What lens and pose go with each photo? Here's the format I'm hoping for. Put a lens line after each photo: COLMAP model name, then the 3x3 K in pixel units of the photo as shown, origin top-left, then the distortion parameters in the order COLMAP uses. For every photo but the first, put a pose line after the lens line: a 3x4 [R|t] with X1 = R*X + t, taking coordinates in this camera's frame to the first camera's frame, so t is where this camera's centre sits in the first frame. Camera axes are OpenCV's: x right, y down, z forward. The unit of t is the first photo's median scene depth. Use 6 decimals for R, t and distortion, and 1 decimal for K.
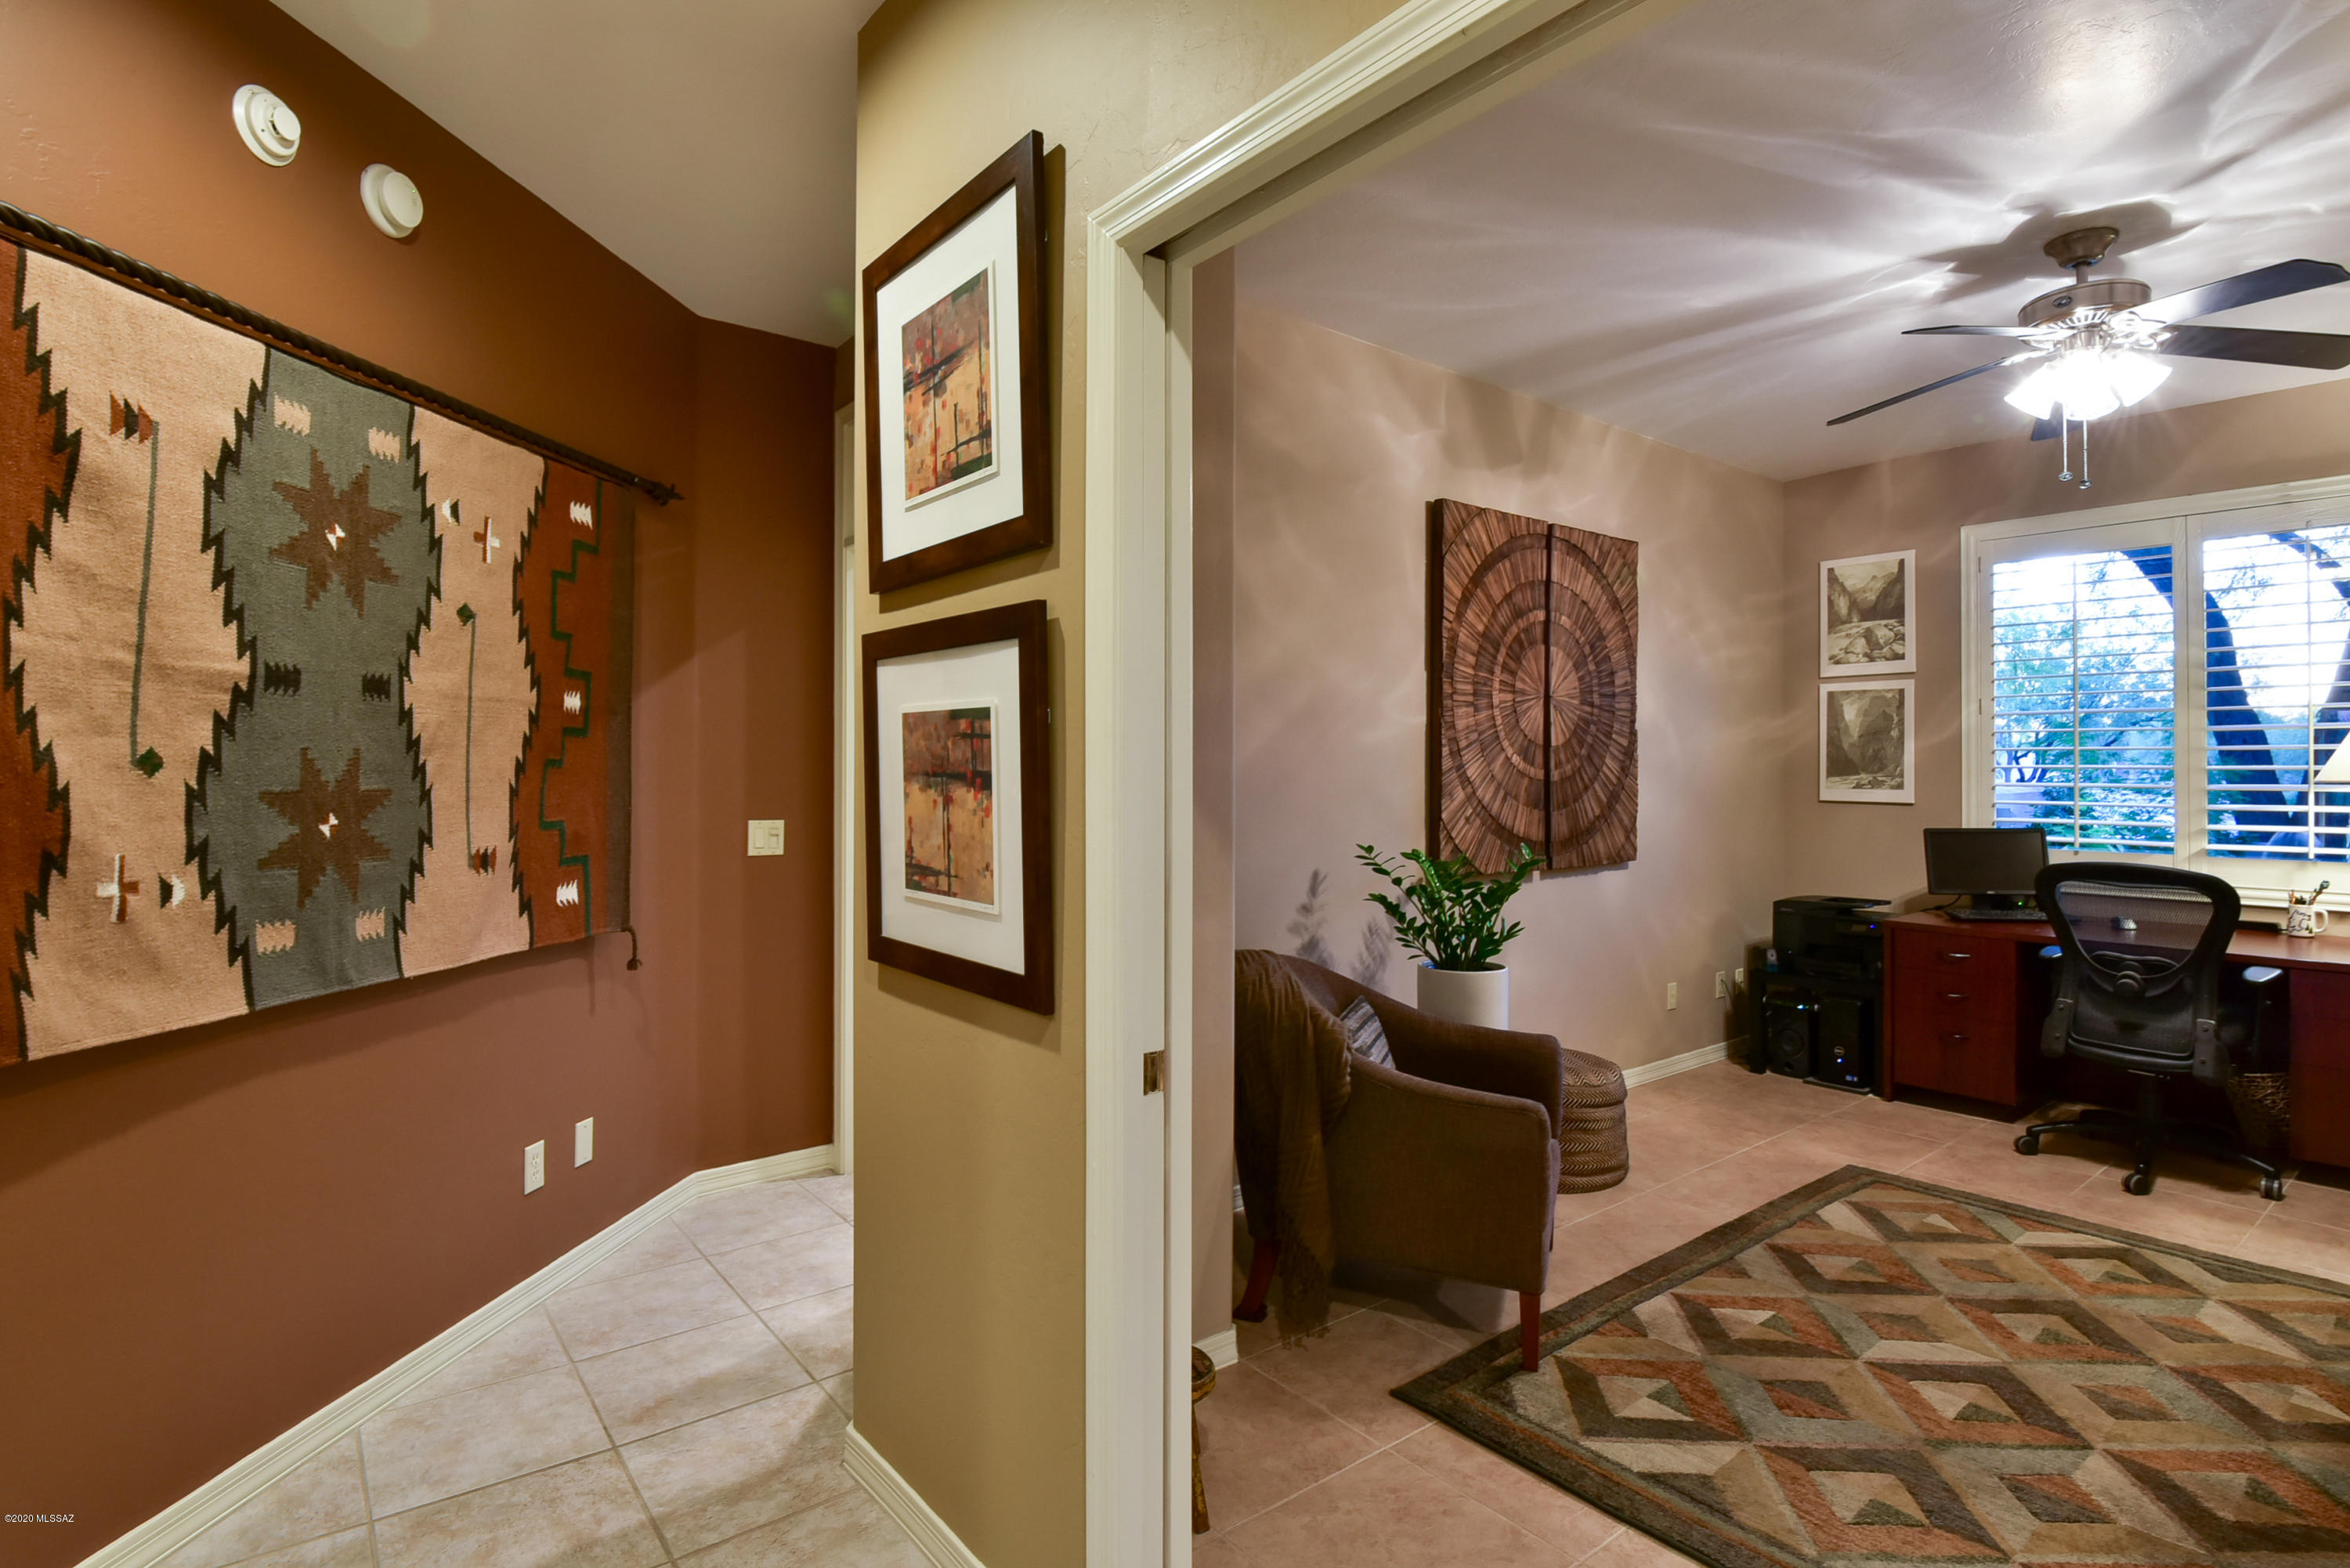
lens RADIAL K [[1145.4, 0, 1175.0], [0, 1145.4, 784.0], [0, 0, 1]] dist [-0.003864, -0.013194]
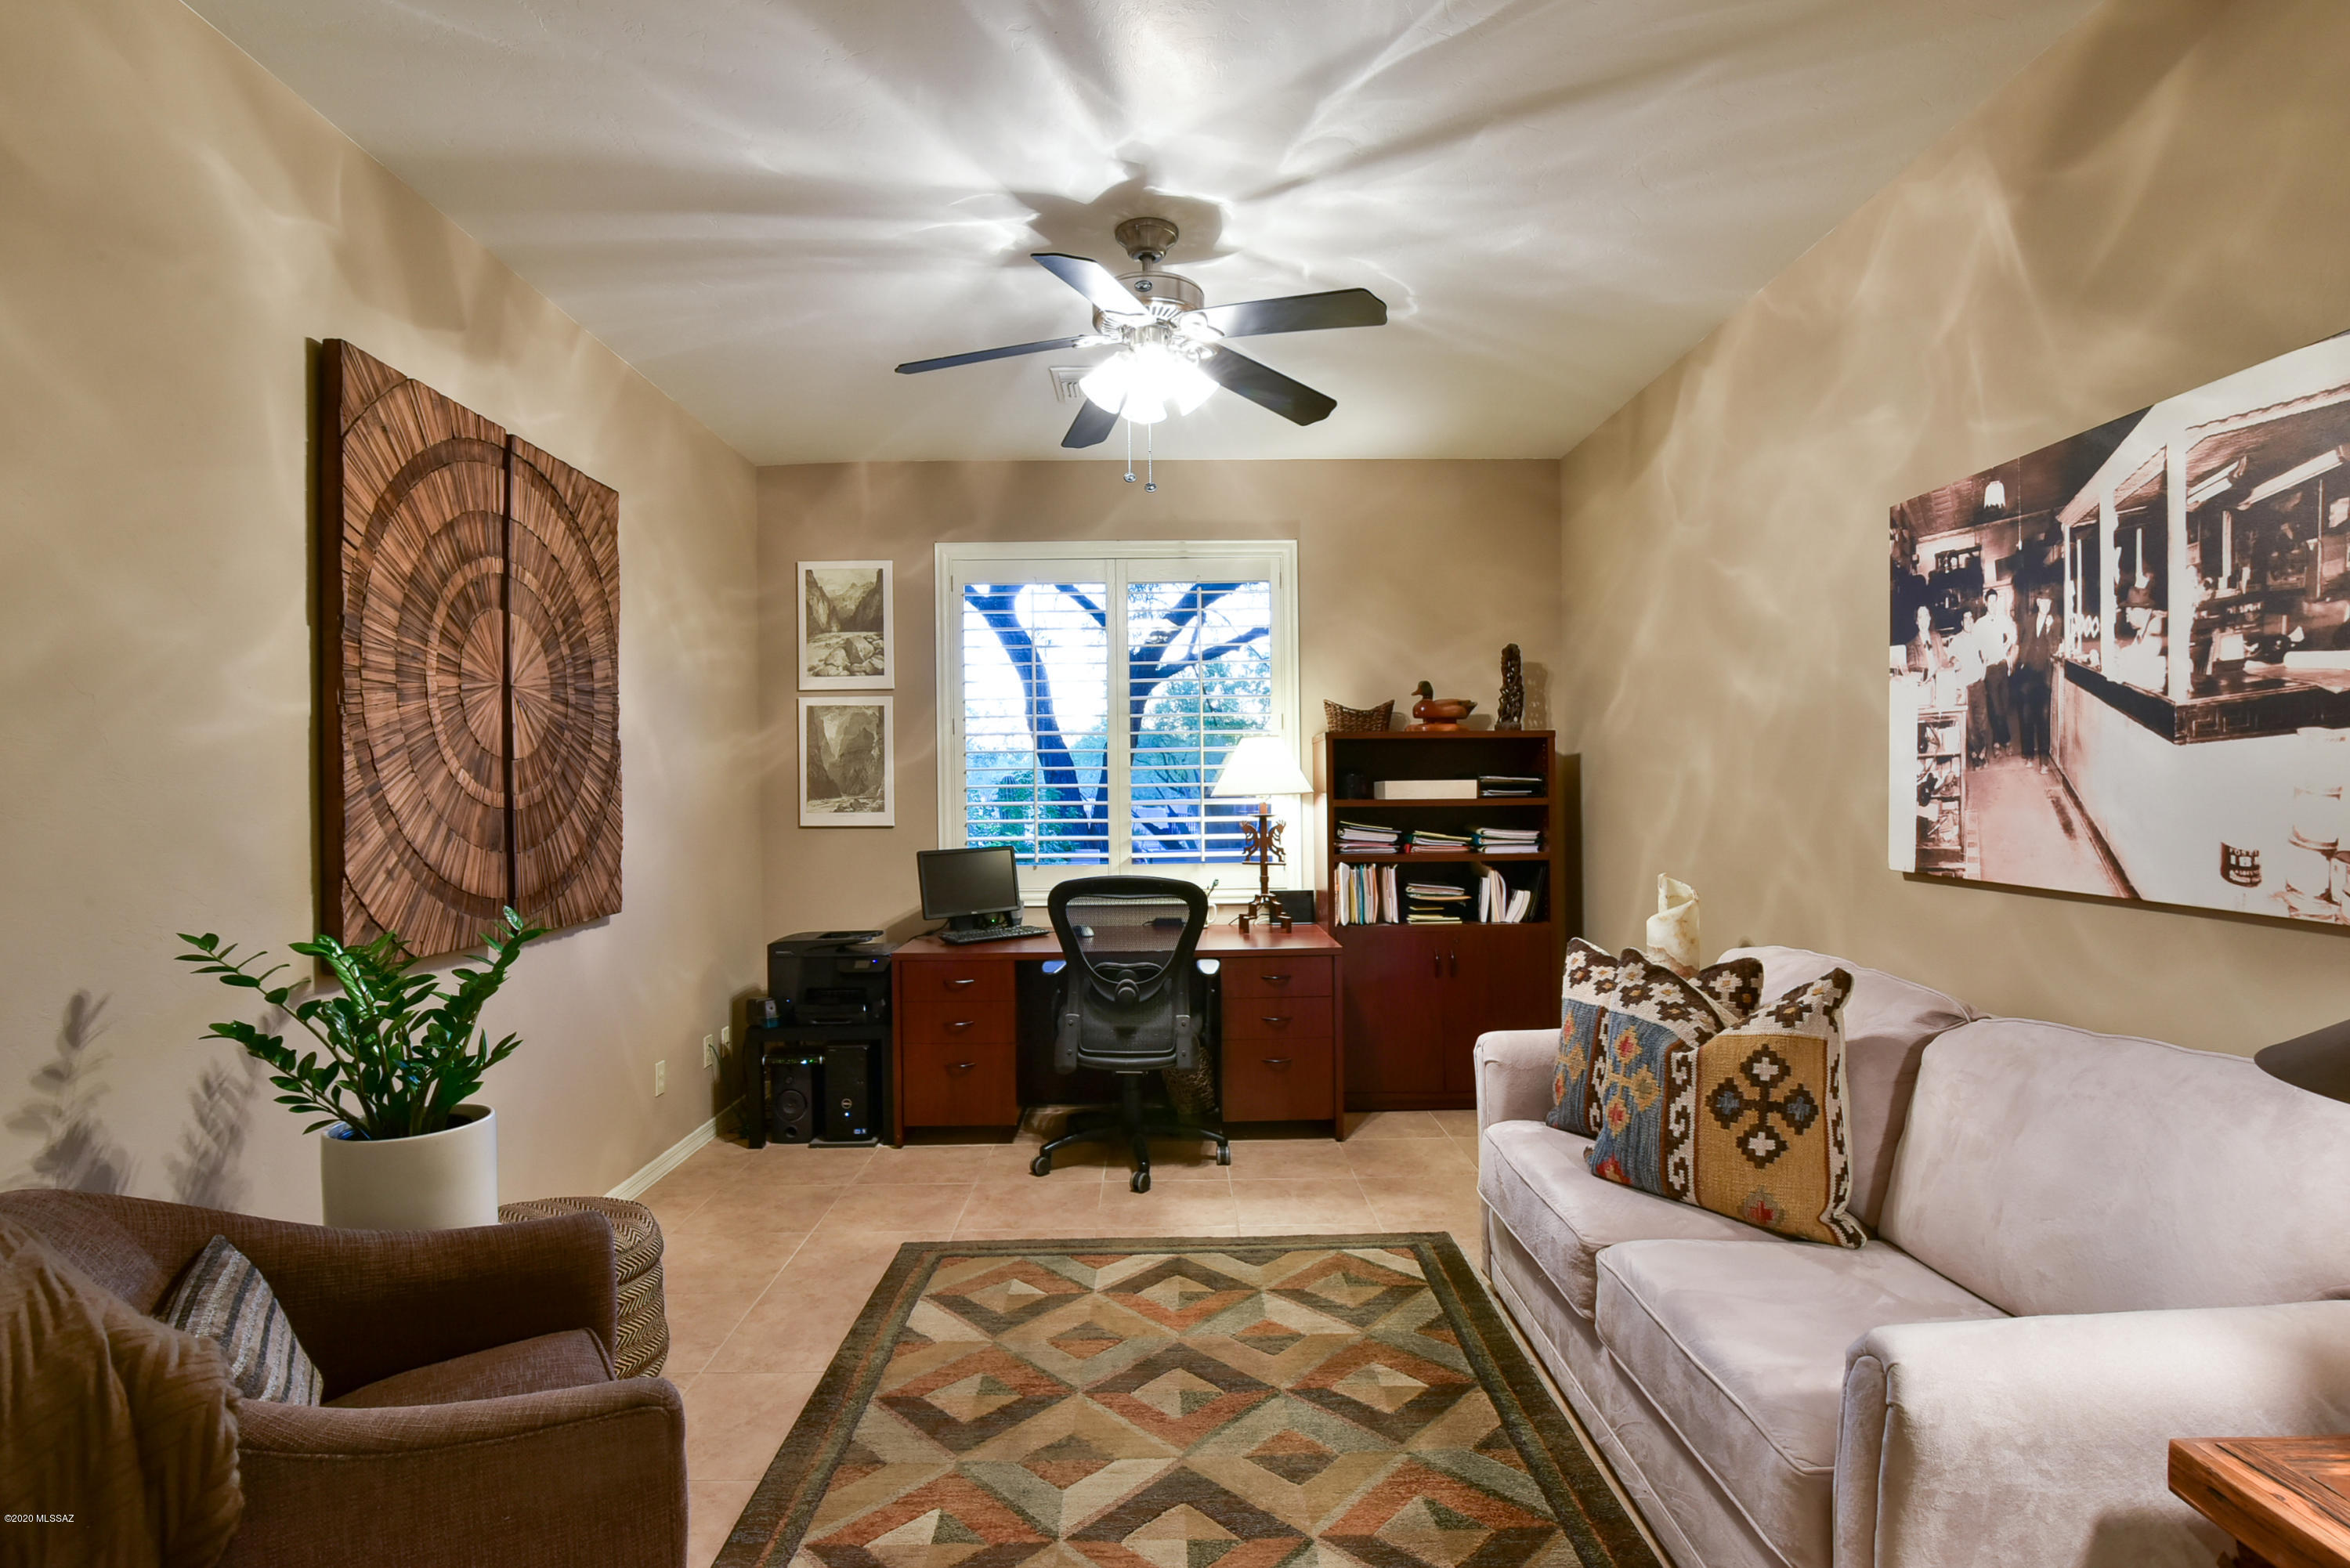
lens RADIAL K [[1168.8, 0, 1169.8], [0, 1168.8, 801.2], [0, 0, 1]] dist [-0.005014, -0.013741]
pose [[0.610518, -0.014964, 0.791861, 0.015588], [0.024331, 0.999704, 0.000133, 0.002187], [-0.791628, 0.019185, 0.610702, 0.285117]]
